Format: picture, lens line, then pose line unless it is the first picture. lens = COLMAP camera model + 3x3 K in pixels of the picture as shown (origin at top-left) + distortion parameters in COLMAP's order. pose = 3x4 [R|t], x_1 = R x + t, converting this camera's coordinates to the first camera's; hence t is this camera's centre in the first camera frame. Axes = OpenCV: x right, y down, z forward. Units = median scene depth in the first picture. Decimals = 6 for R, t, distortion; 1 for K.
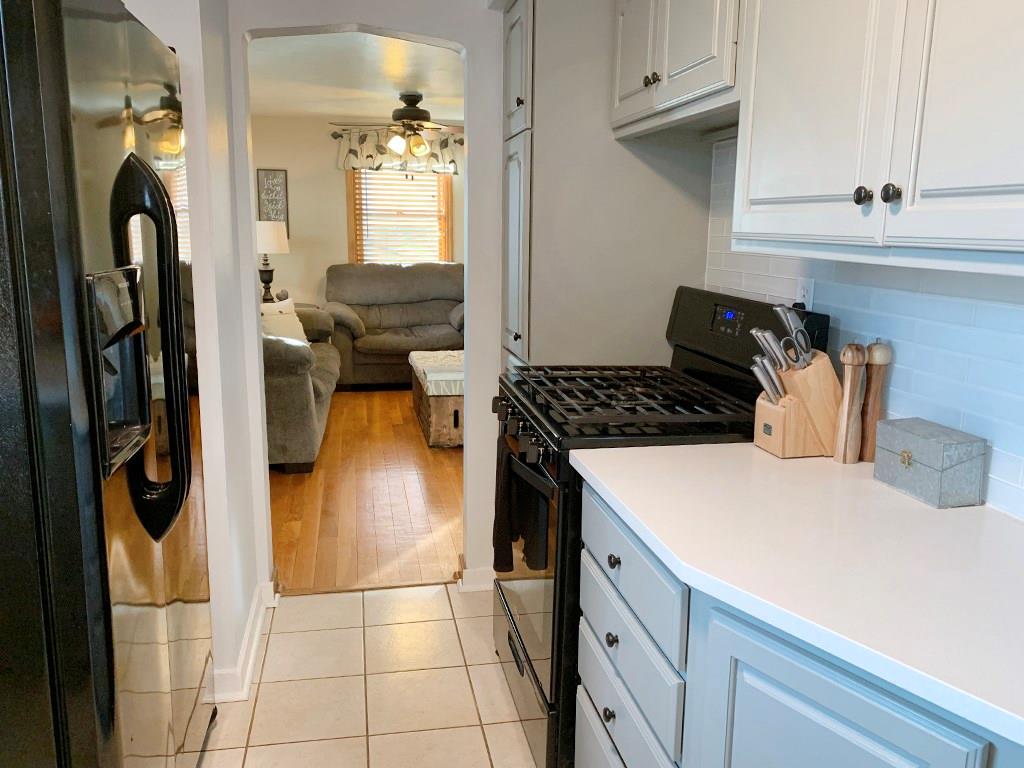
lens RADIAL K [[781.6, 0, 537.6], [0, 781.6, 377.3], [0, 0, 1]] dist [0.046648, -0.036458]
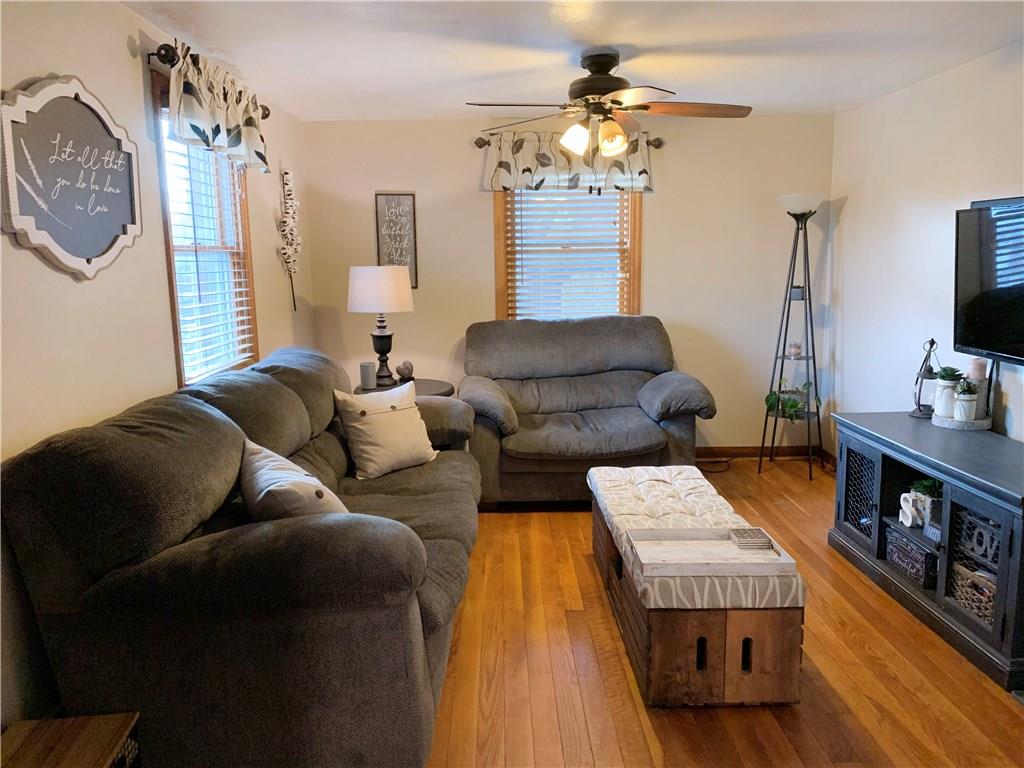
lens RADIAL K [[781.6, 0, 527.4], [0, 781.6, 372.0], [0, 0, 1]] dist [0.046648, -0.036458]
pose [[0.981229, 0.001455, -0.192841, -0.081596], [-0.010076, 0.998992, -0.043732, -0.072730], [0.192583, 0.044855, 0.980255, 0.335023]]
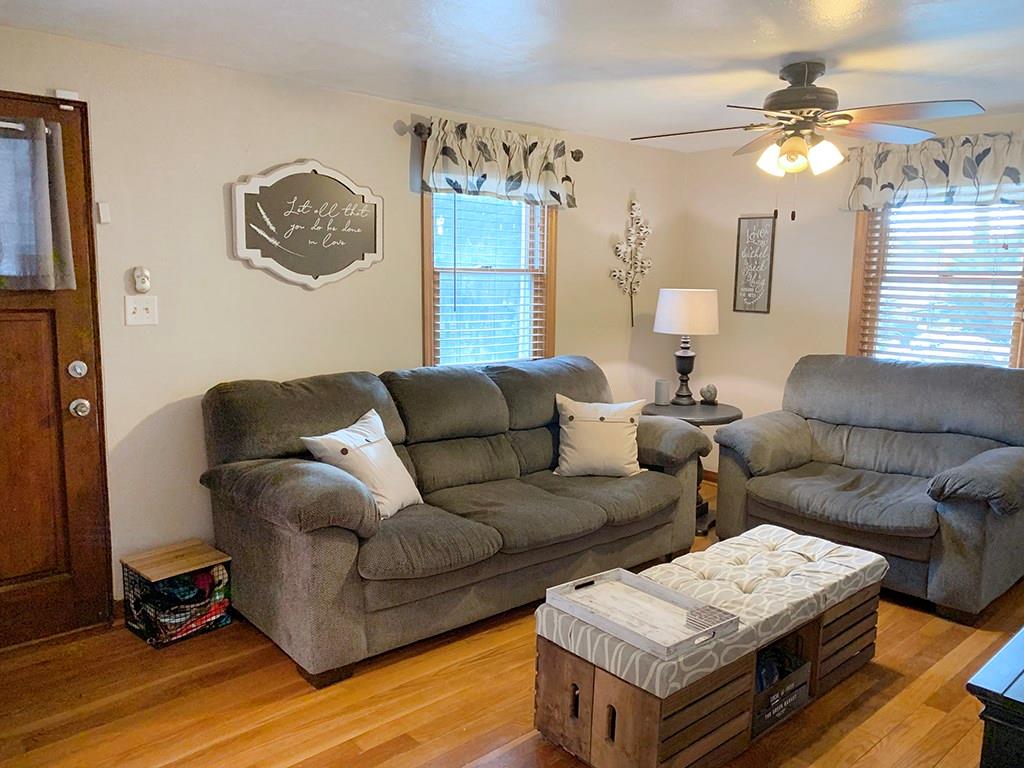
lens RADIAL K [[781.6, 0, 504.0], [0, 781.6, 376.3], [0, 0, 1]] dist [0.046648, -0.036458]
pose [[0.497755, 0.113449, -0.859866, 0.189517], [-0.177334, 0.983776, 0.027144, -0.105292], [0.848995, 0.138973, 0.509798, 0.481673]]
